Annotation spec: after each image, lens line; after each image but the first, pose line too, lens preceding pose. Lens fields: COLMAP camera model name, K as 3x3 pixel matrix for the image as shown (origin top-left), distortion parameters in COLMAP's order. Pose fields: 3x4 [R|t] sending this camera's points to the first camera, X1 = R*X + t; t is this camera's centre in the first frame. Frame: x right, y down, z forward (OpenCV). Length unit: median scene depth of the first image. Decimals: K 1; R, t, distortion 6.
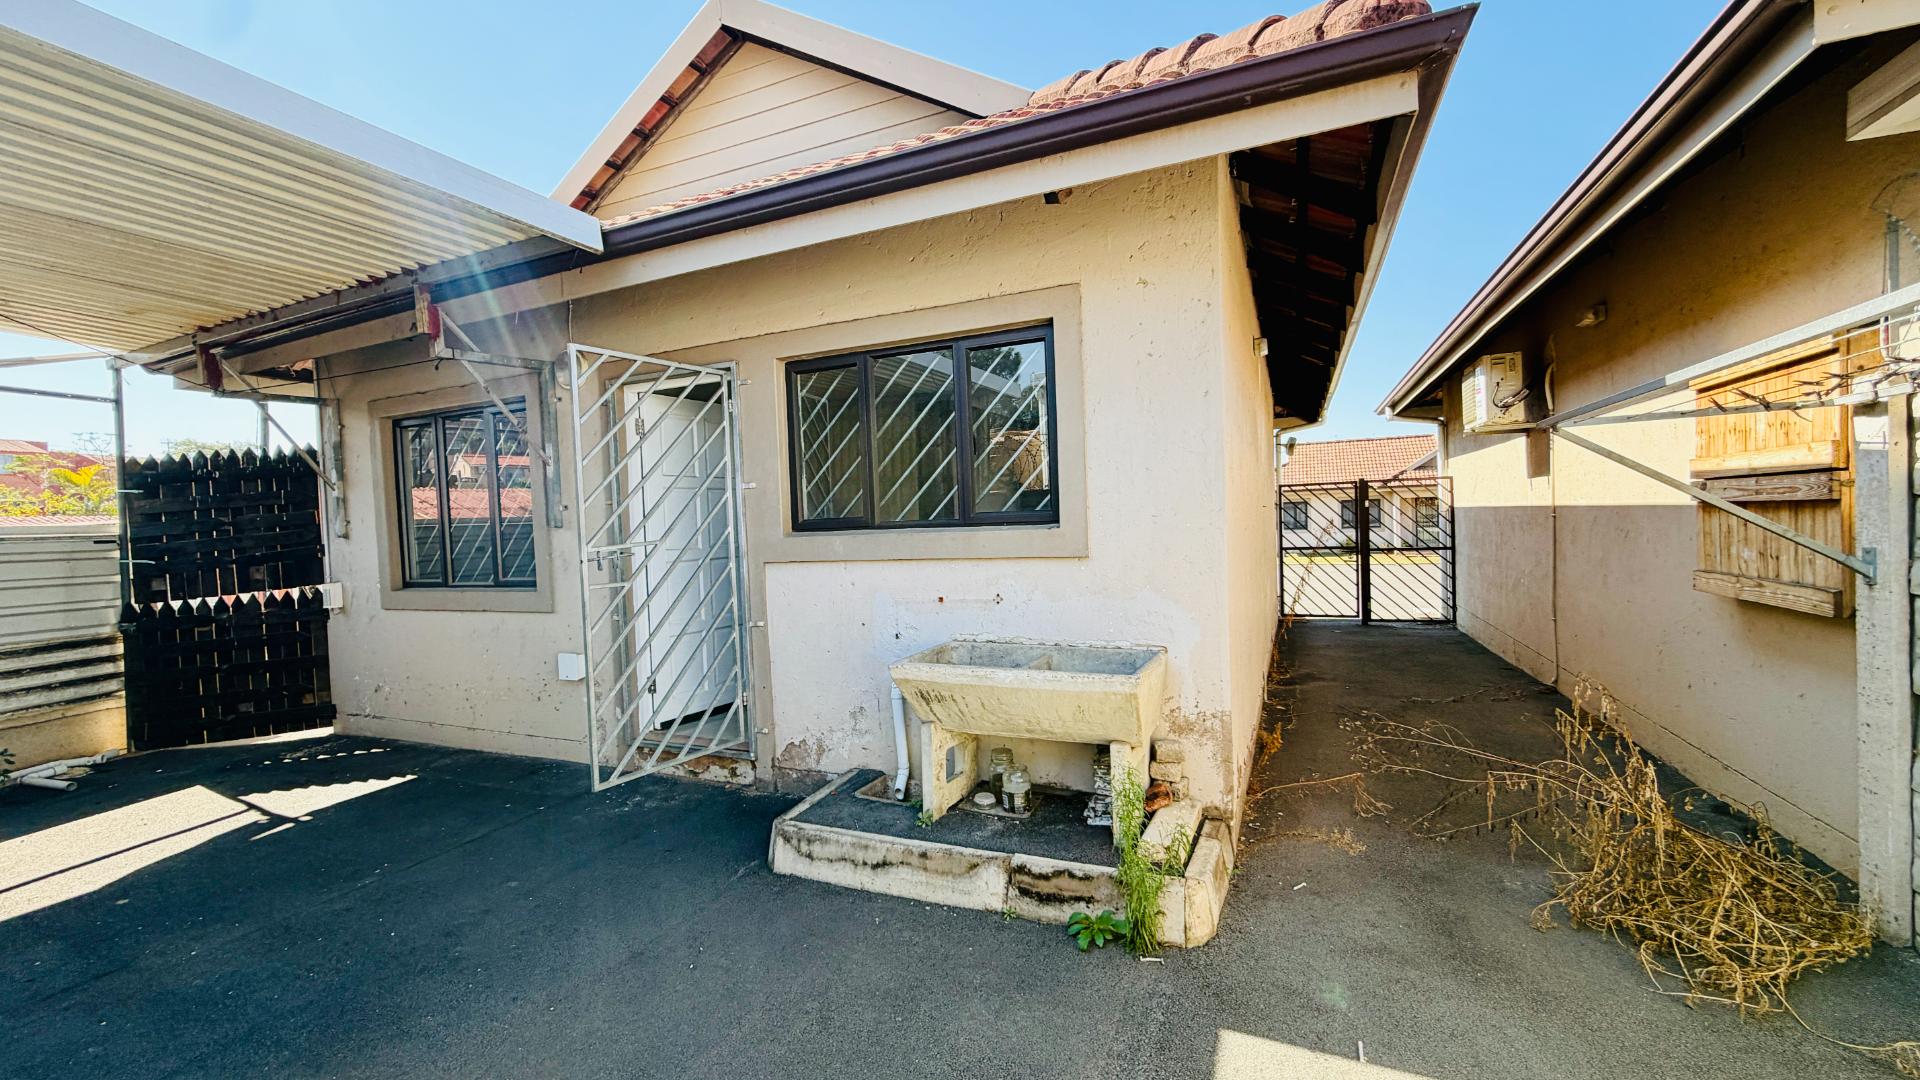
lens RADIAL K [[765.8, 0, 945.4], [0, 765.8, 537.8], [0, 0, 1]] dist [-0.000354, 0.000586]
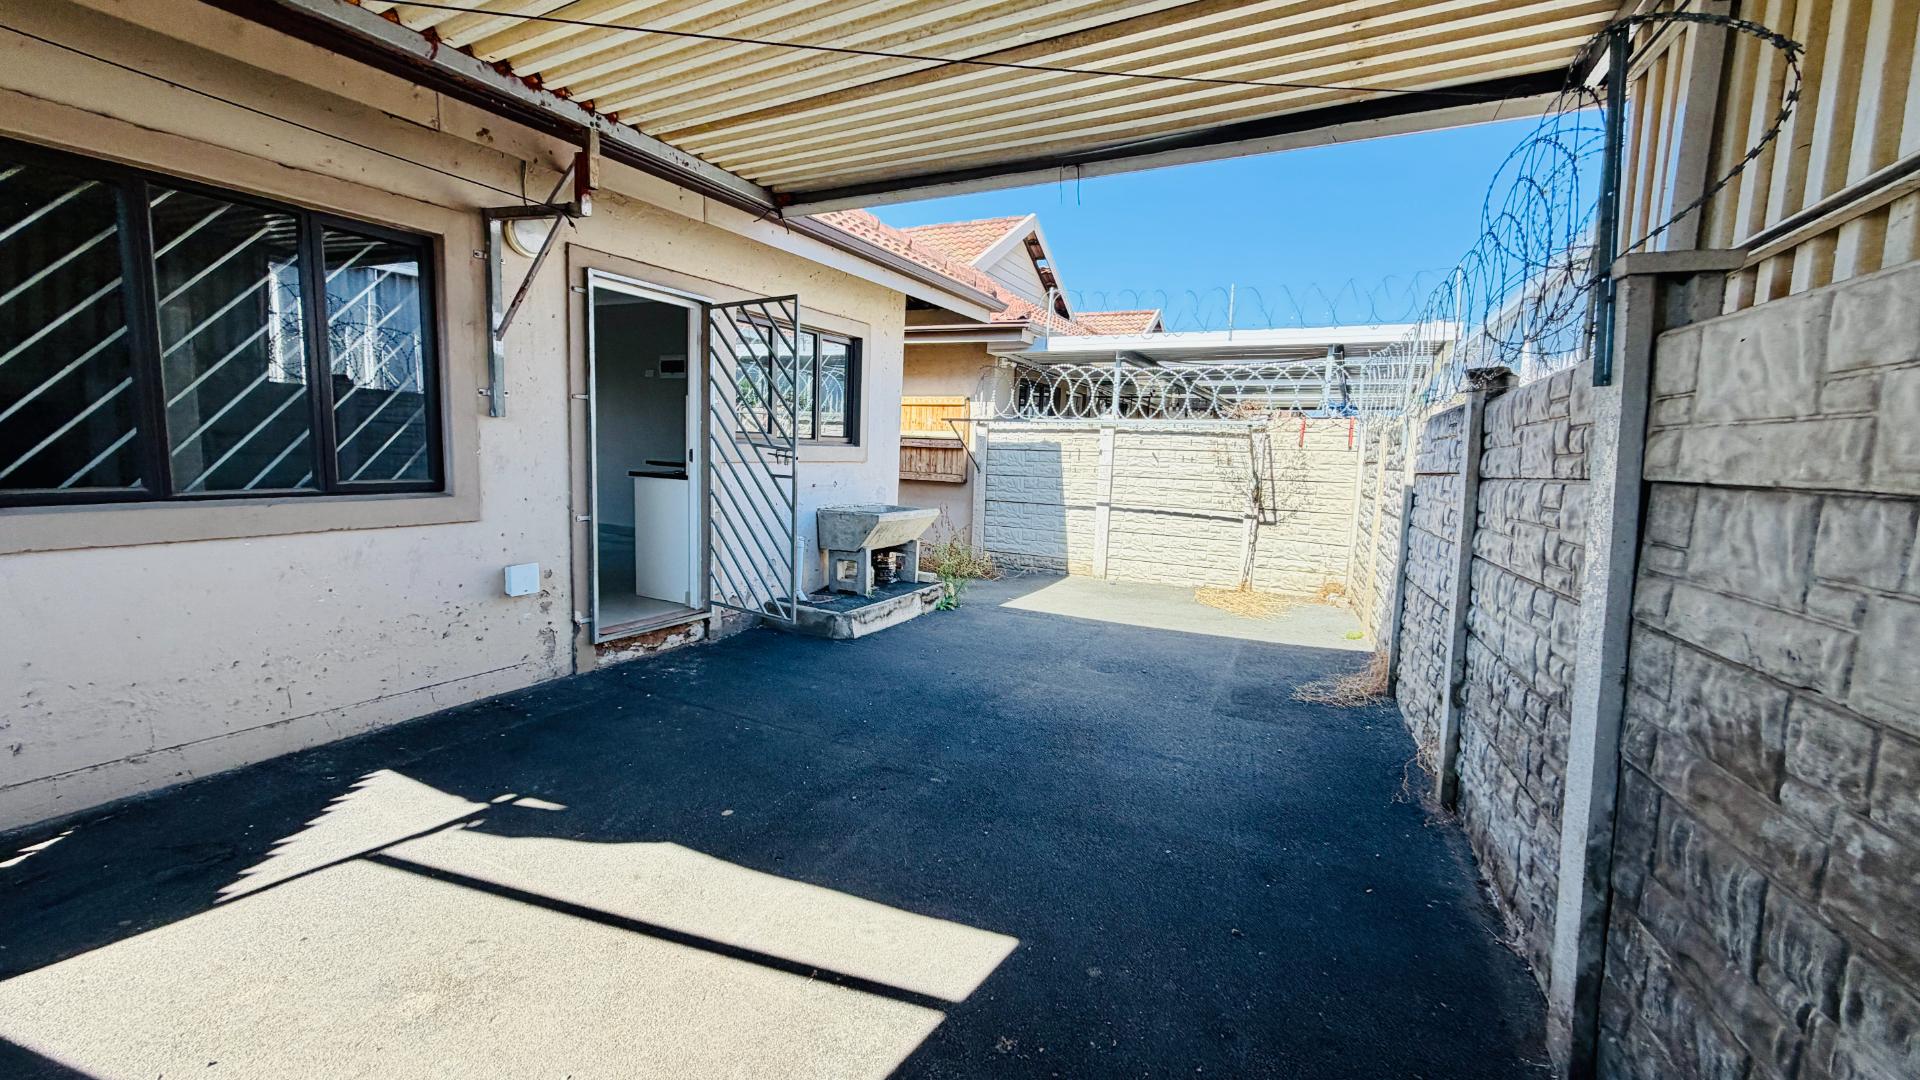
lens RADIAL K [[765.8, 0, 956.1], [0, 765.8, 539.2], [0, 0, 1]] dist [-0.000354, 0.000586]
pose [[0.062935, -0.081242, 0.994705, -1.494175], [-0.015582, 0.996480, 0.082373, 0.048020], [-0.997896, -0.020683, 0.061448, 0.513284]]
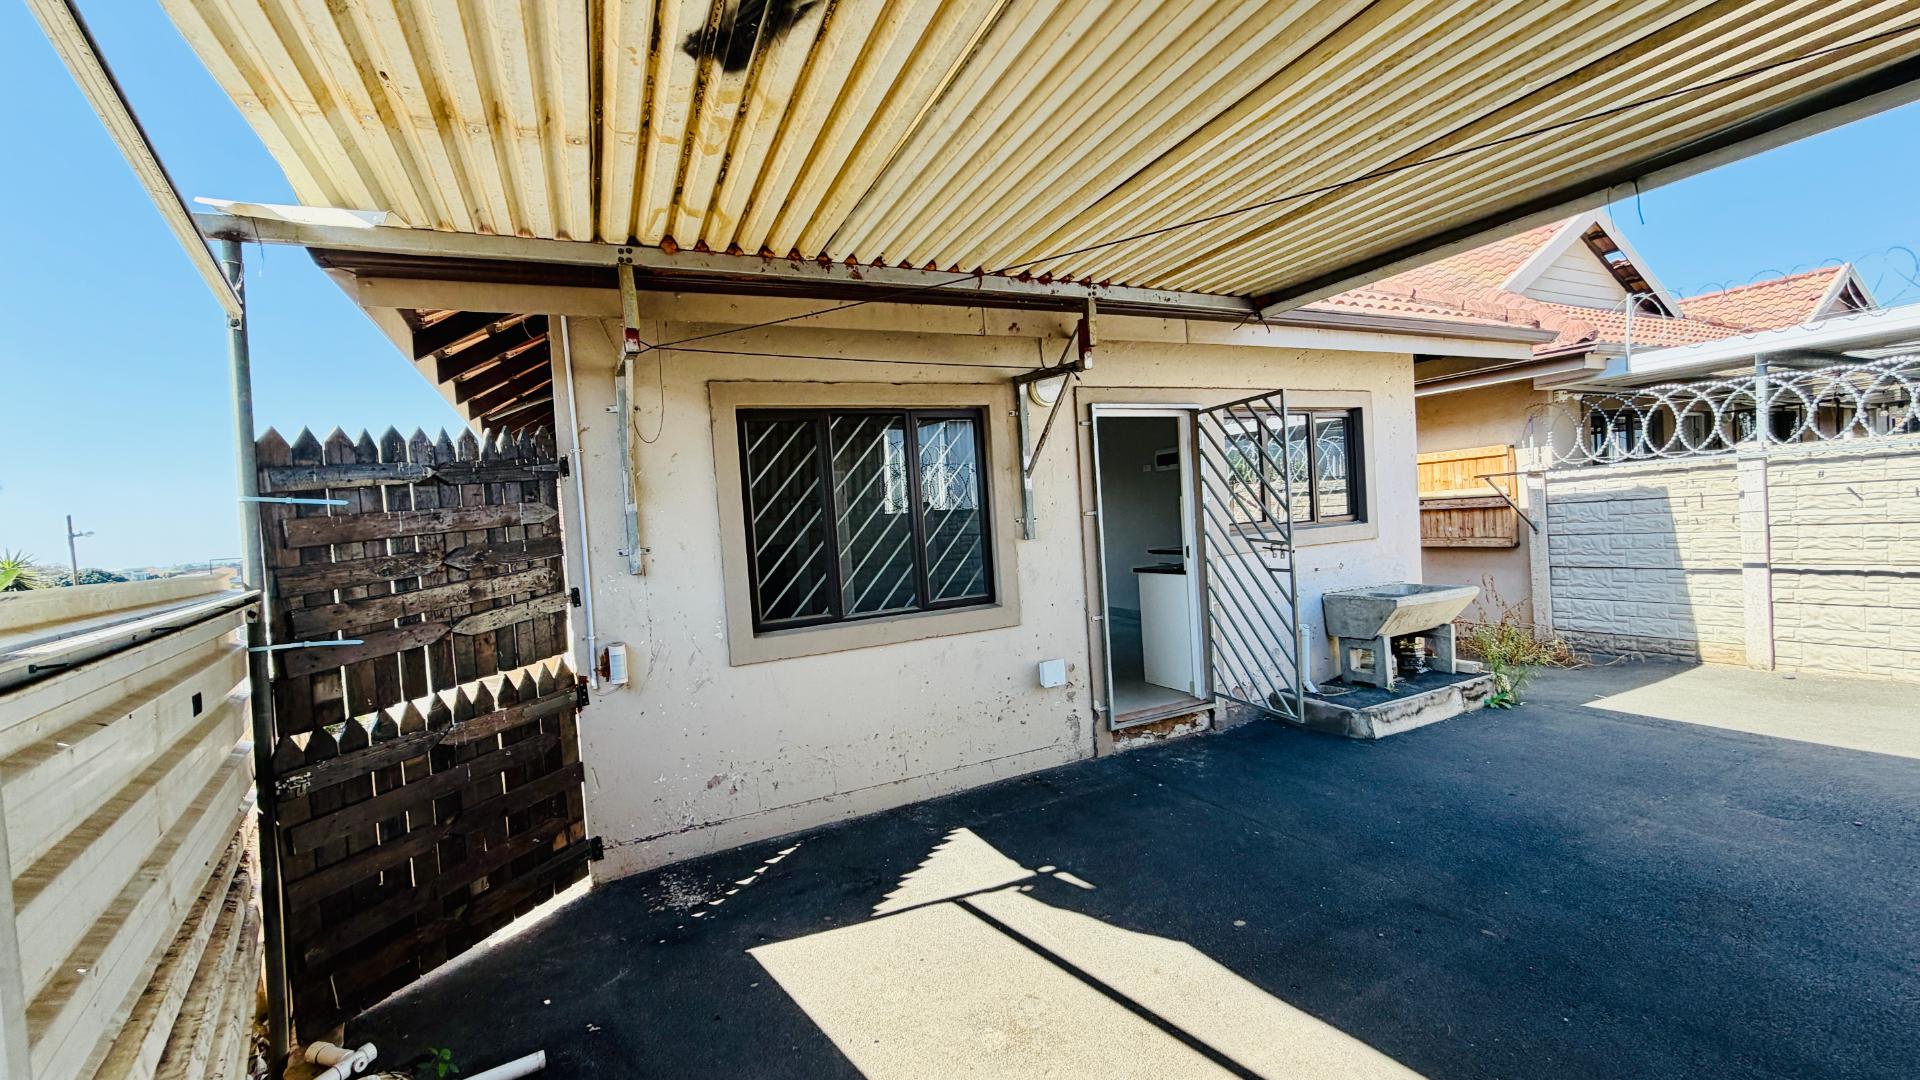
lens RADIAL K [[765.8, 0, 957.1], [0, 765.8, 537.4], [0, 0, 1]] dist [-0.000354, 0.000586]
pose [[0.637492, -0.024900, 0.770054, -1.537326], [0.061956, 0.997898, -0.019023, -0.003187], [-0.767962, 0.059836, 0.637695, 0.485975]]
